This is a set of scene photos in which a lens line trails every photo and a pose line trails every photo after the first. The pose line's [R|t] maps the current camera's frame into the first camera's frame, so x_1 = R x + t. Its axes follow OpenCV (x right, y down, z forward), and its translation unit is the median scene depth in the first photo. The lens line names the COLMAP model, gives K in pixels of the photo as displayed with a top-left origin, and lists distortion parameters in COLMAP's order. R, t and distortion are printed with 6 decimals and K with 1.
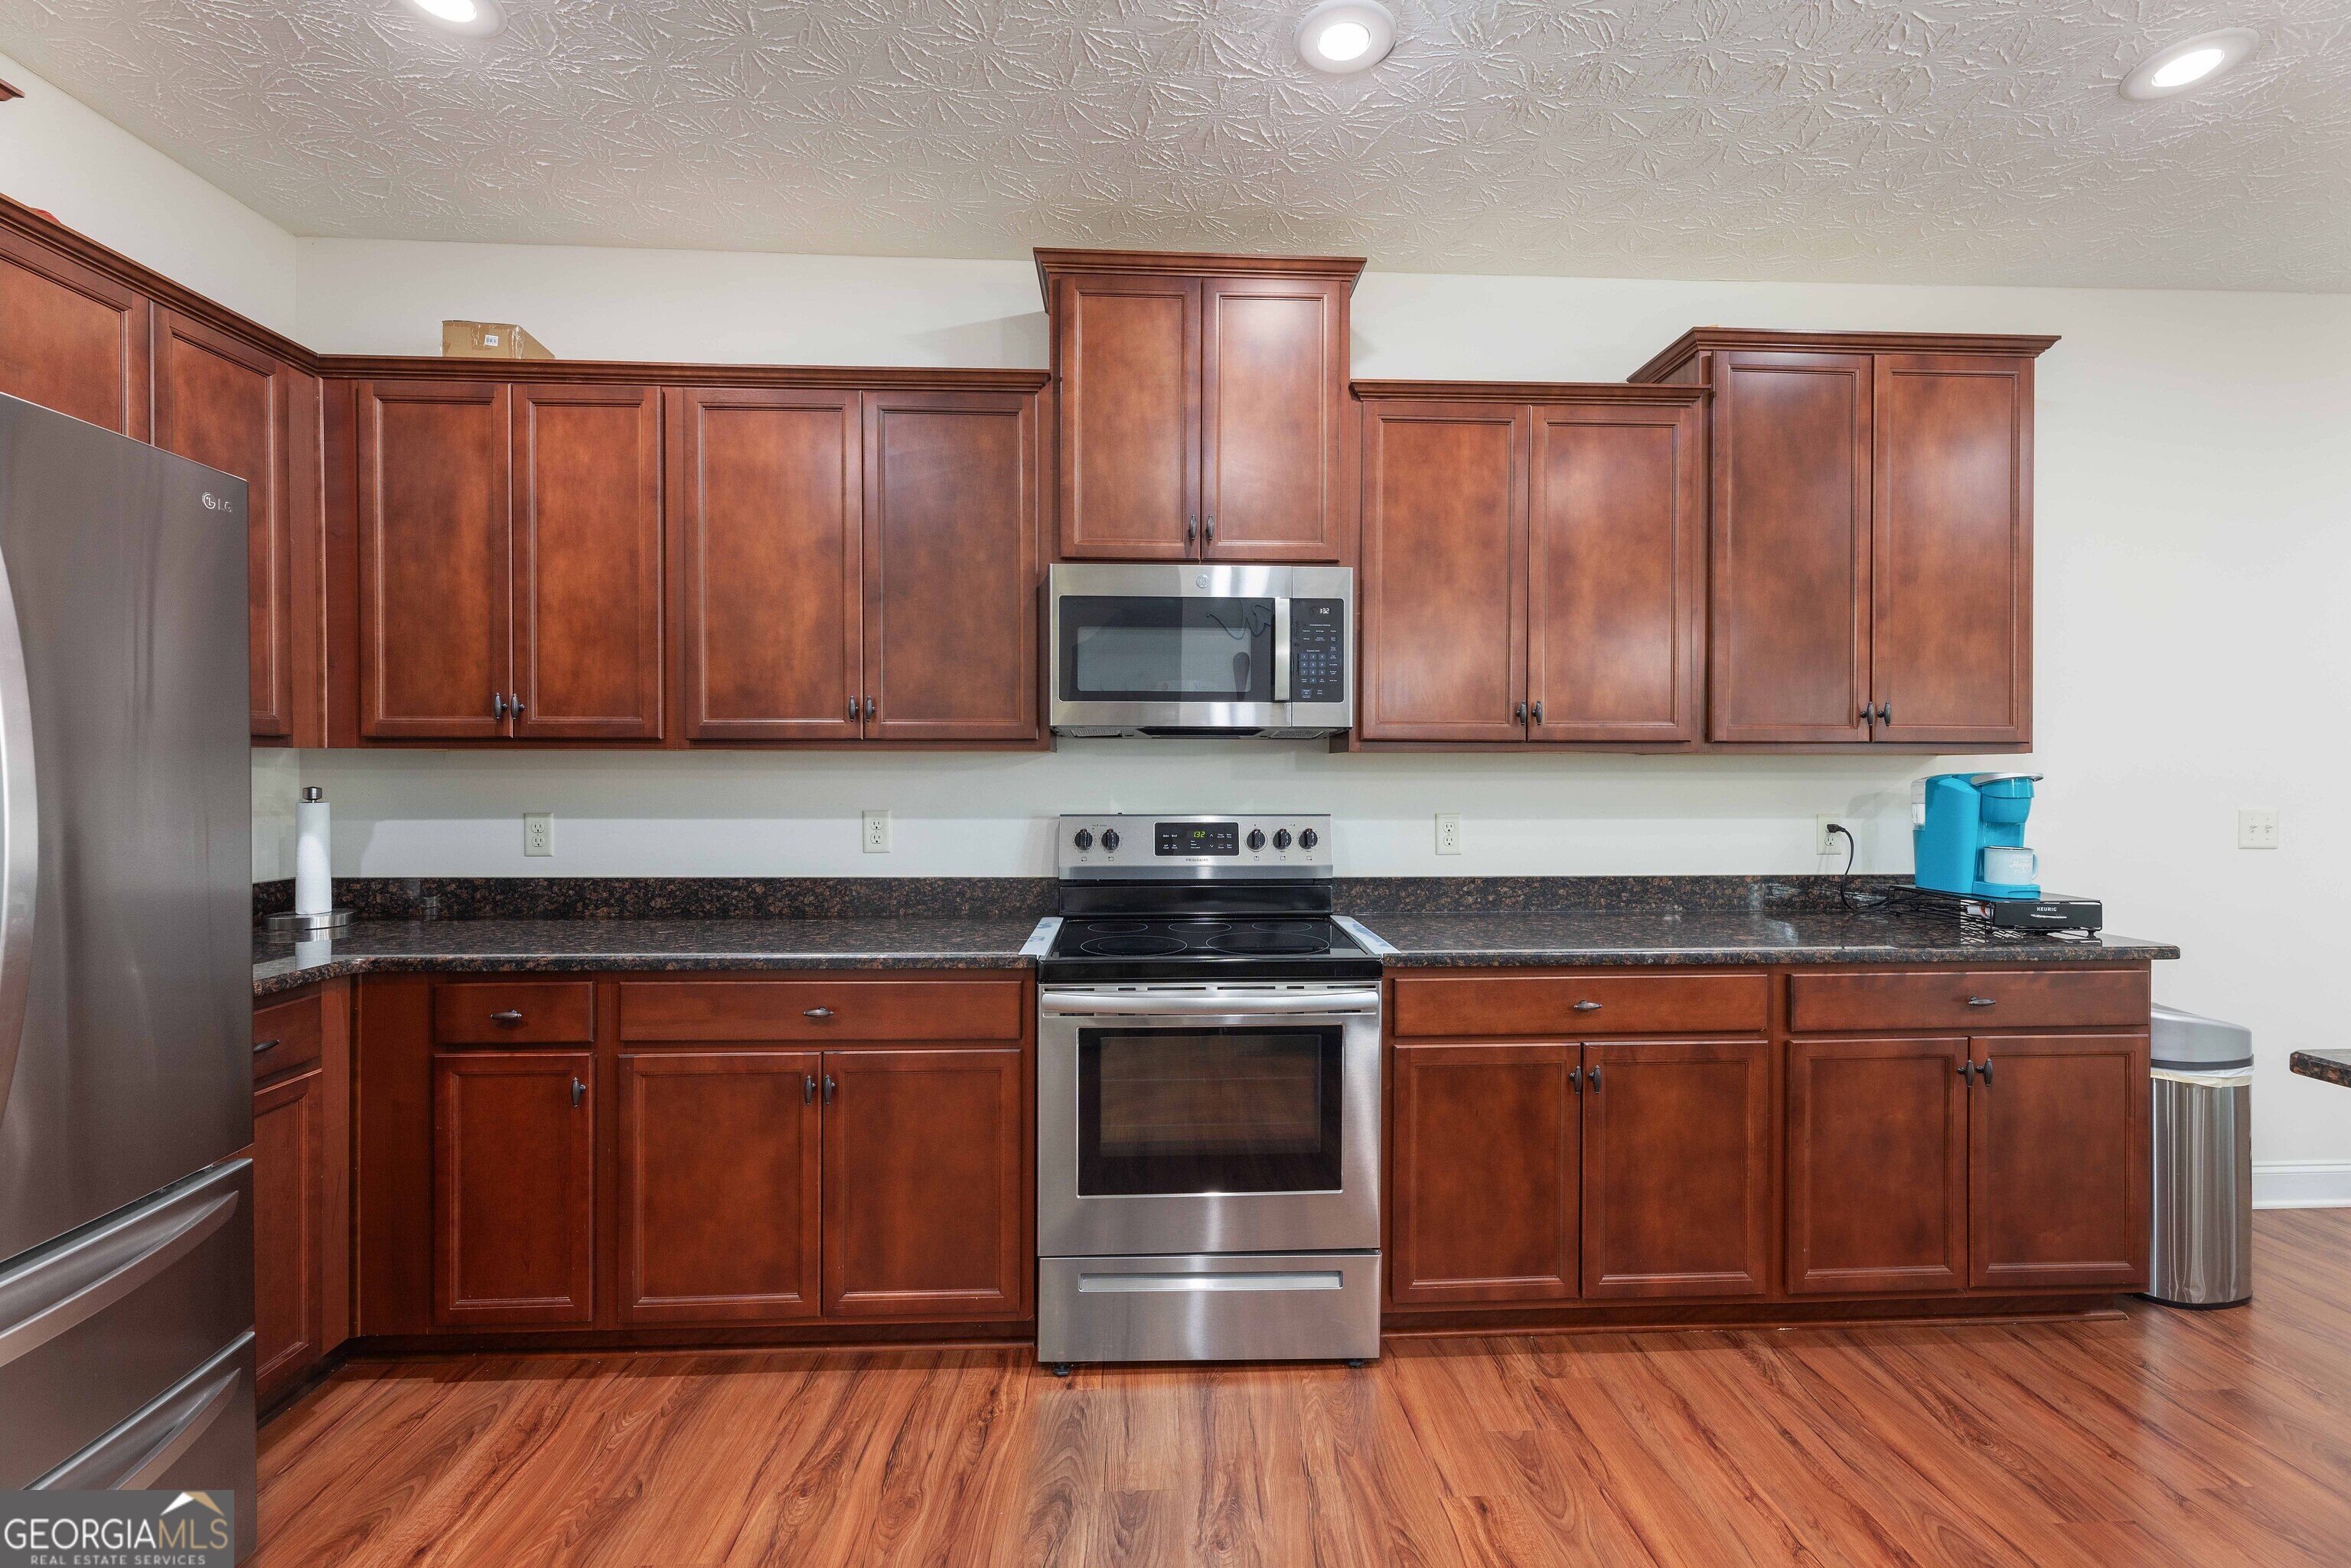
lens RADIAL K [[961.4, 0, 1175.5], [0, 961.4, 784.0], [0, 0, 1]] dist [-0.000329, 0.000087]
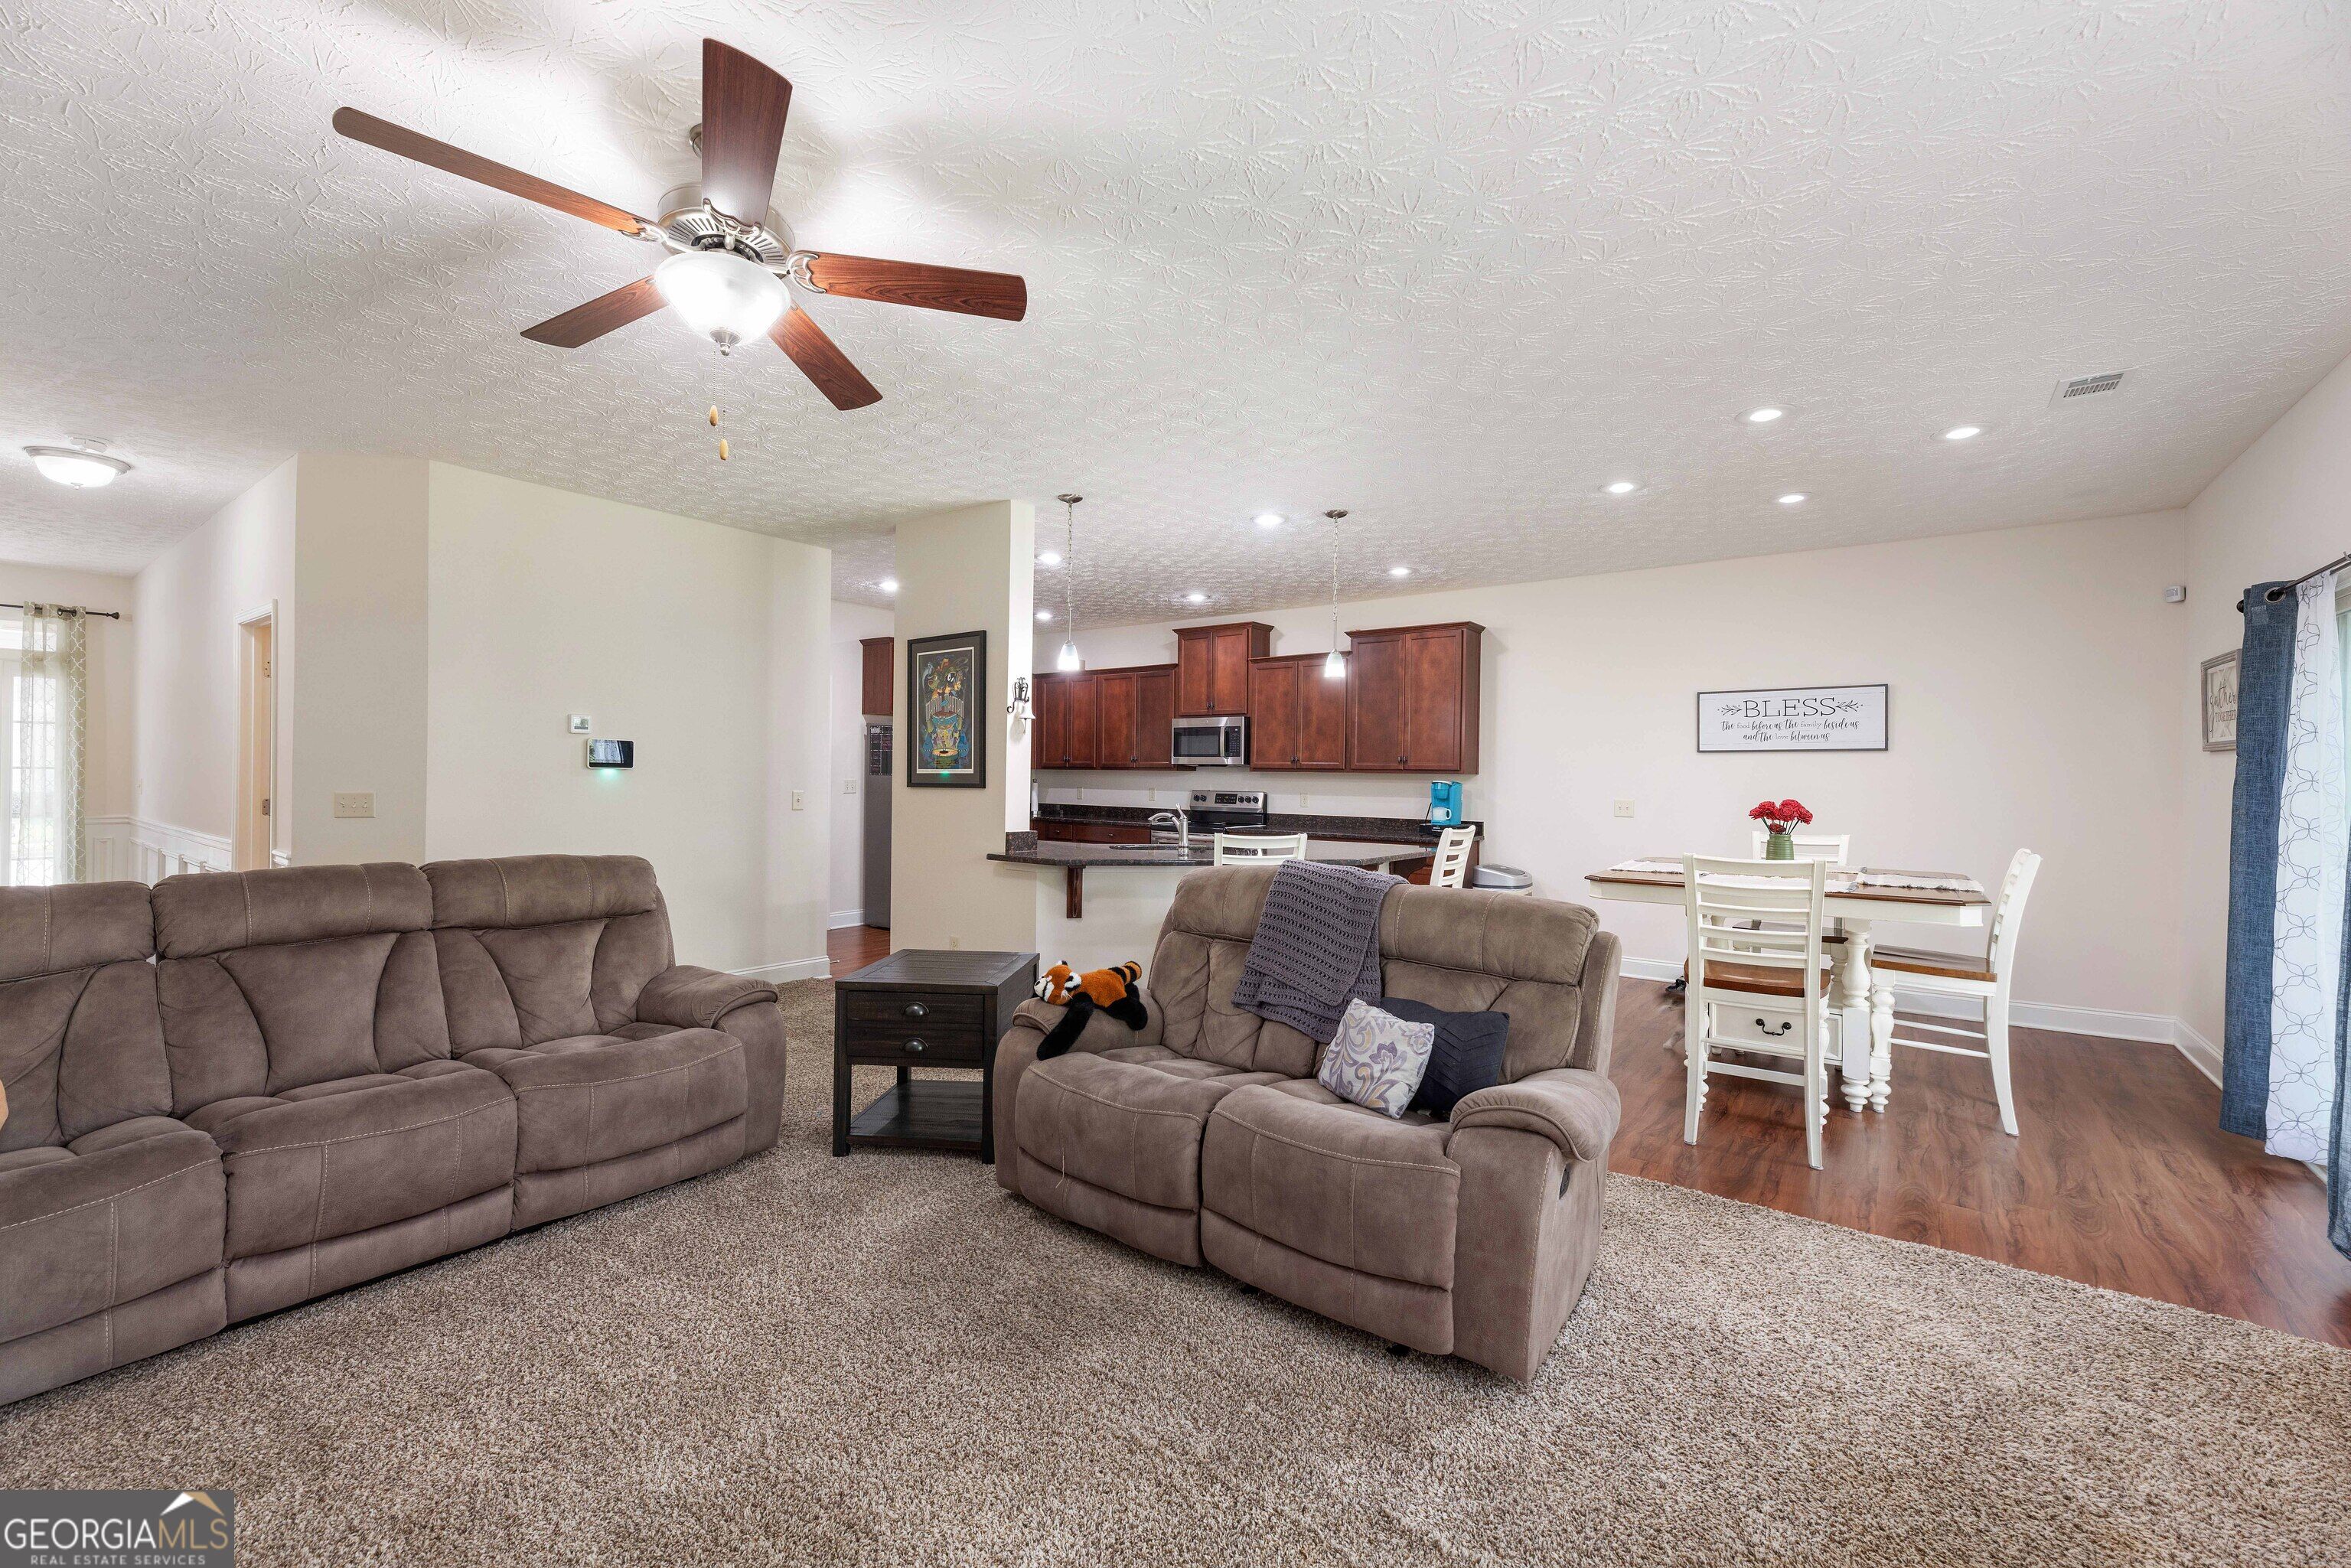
lens RADIAL K [[940.8, 0, 1205.8], [0, 940.8, 771.9], [0, 0, 1]] dist [0.000833, 0.000055]
pose [[0.788042, 0.007684, -0.615573, 2.103830], [-0.019501, 0.999732, -0.012486, 0.009625], [0.615312, 0.021843, 0.787981, -1.663631]]
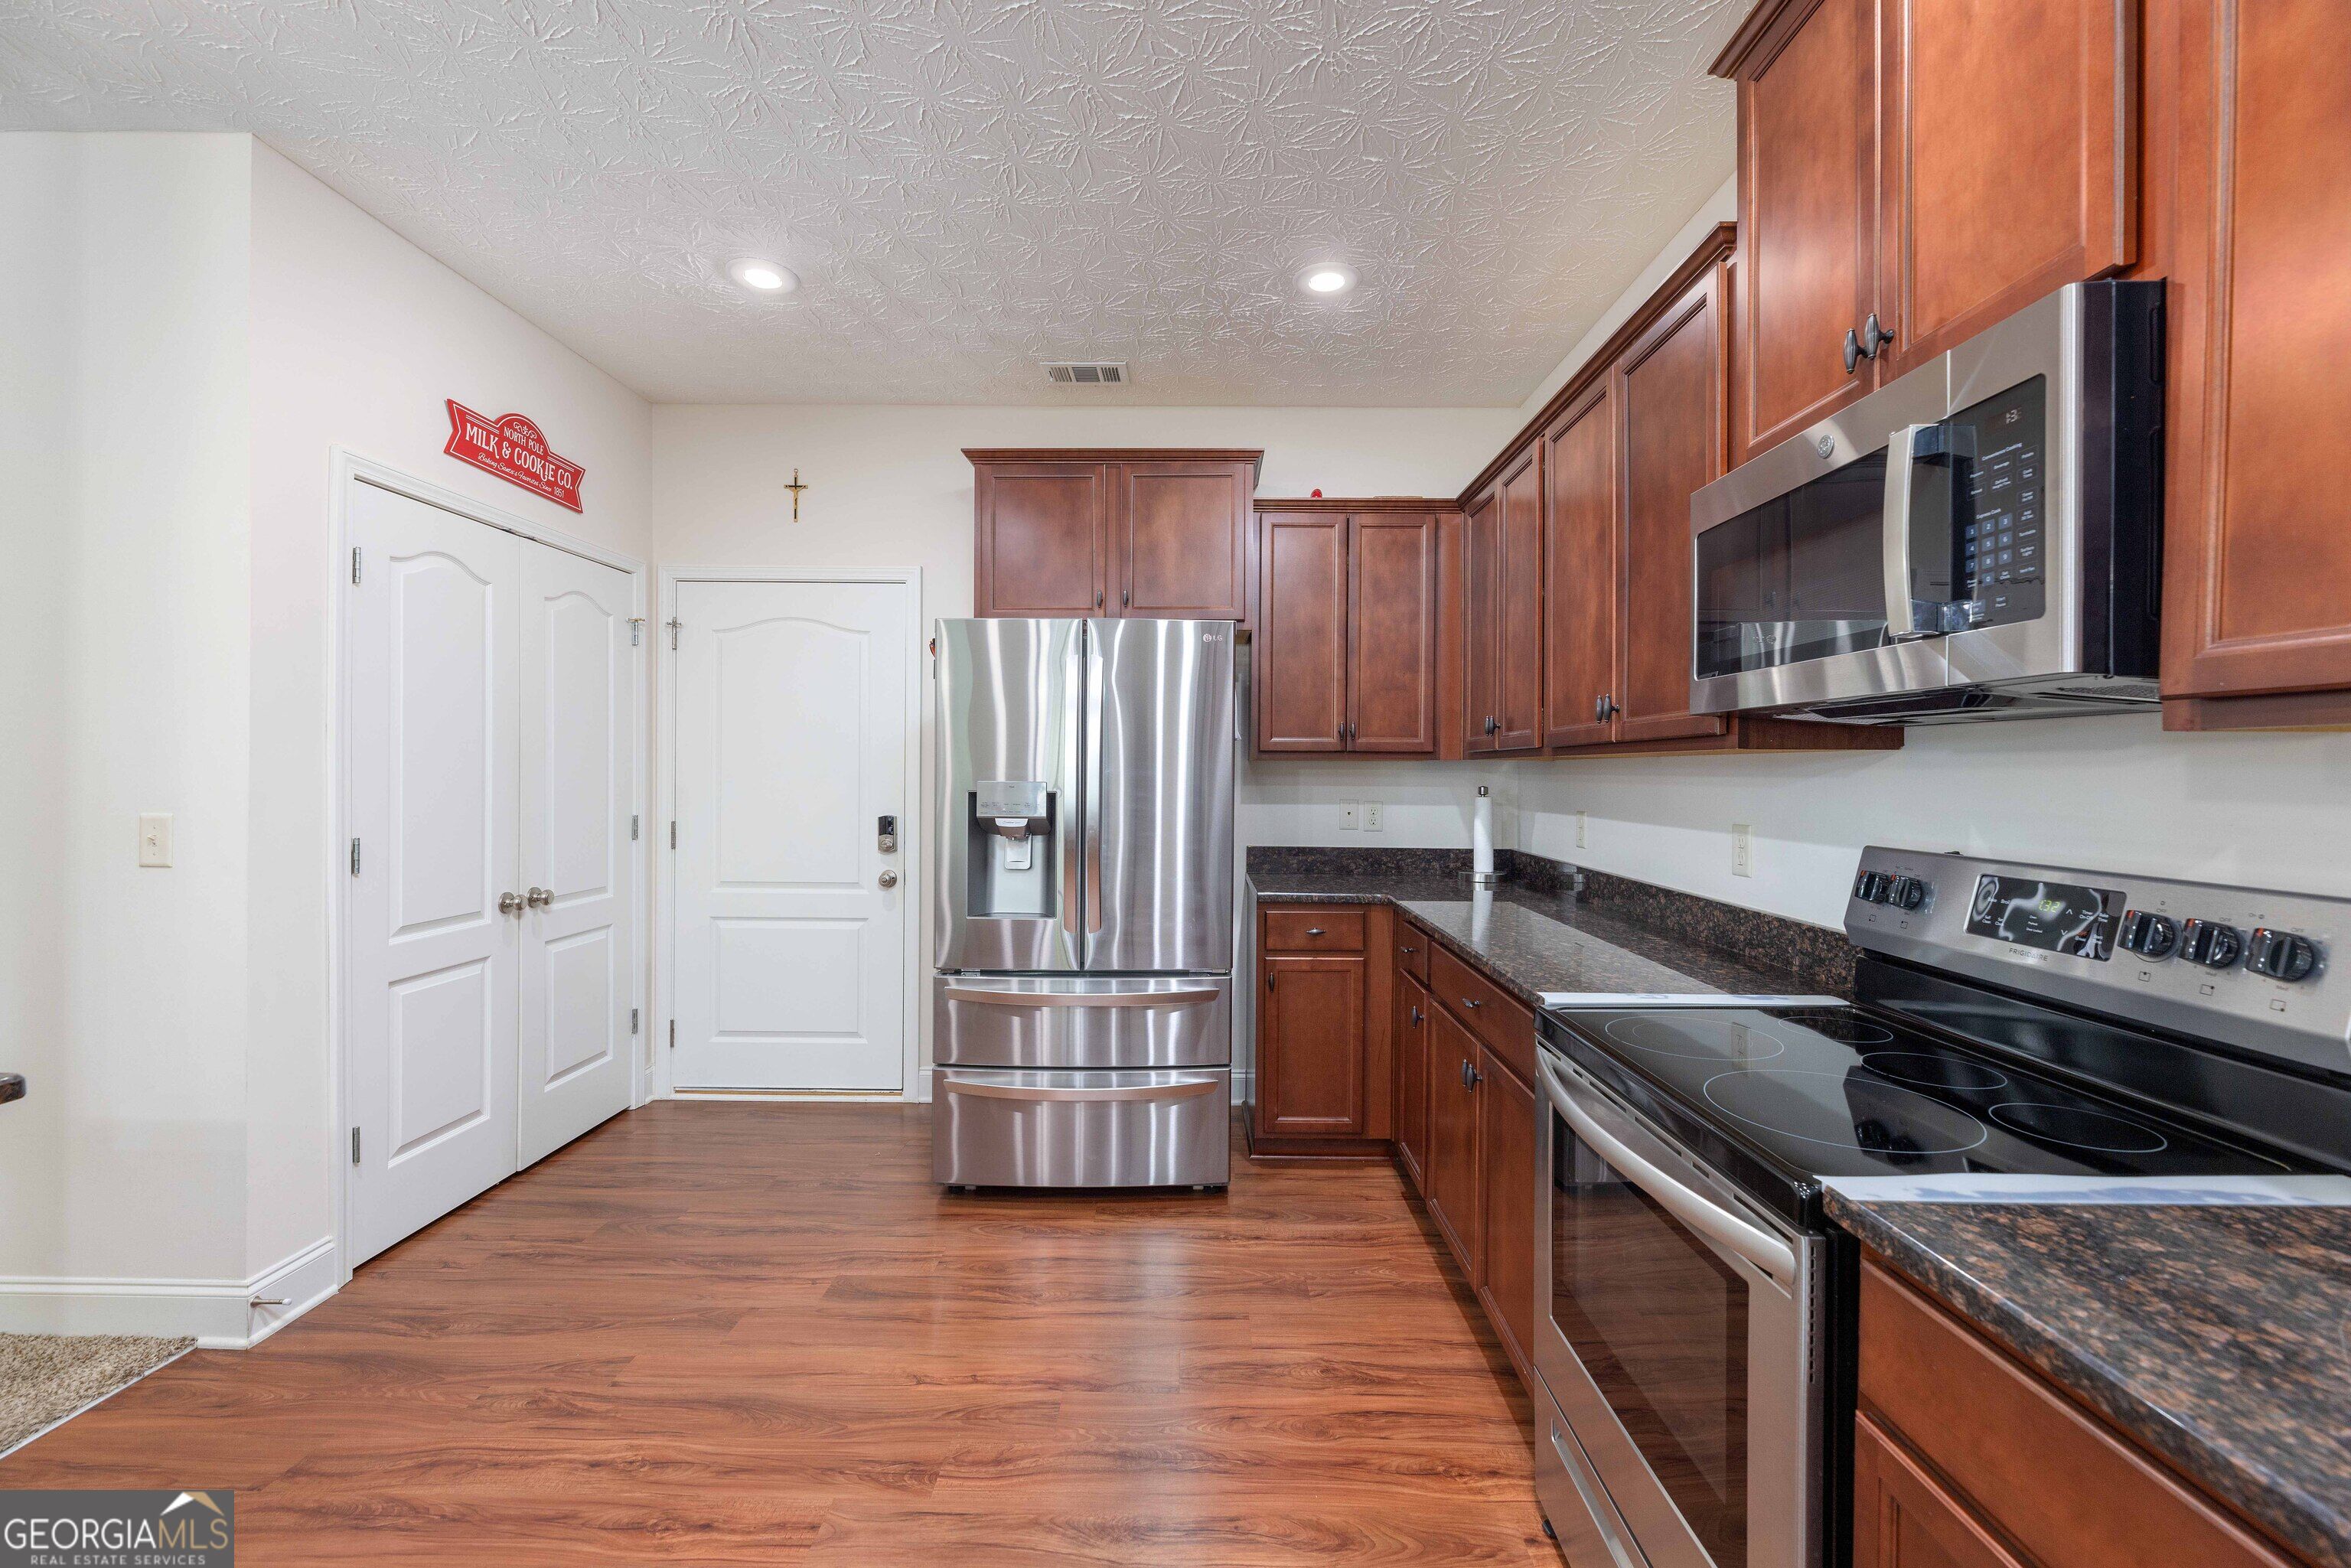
lens RADIAL K [[965.8, 0, 1225.8], [0, 965.8, 785.0], [0, 0, 1]] dist [0.000440, -0.000071]
pose [[-0.022537, 0.012180, -0.999672, 0.605380], [-0.020597, 0.999708, 0.012645, -0.009474], [0.999534, 0.020875, -0.022280, 0.652339]]
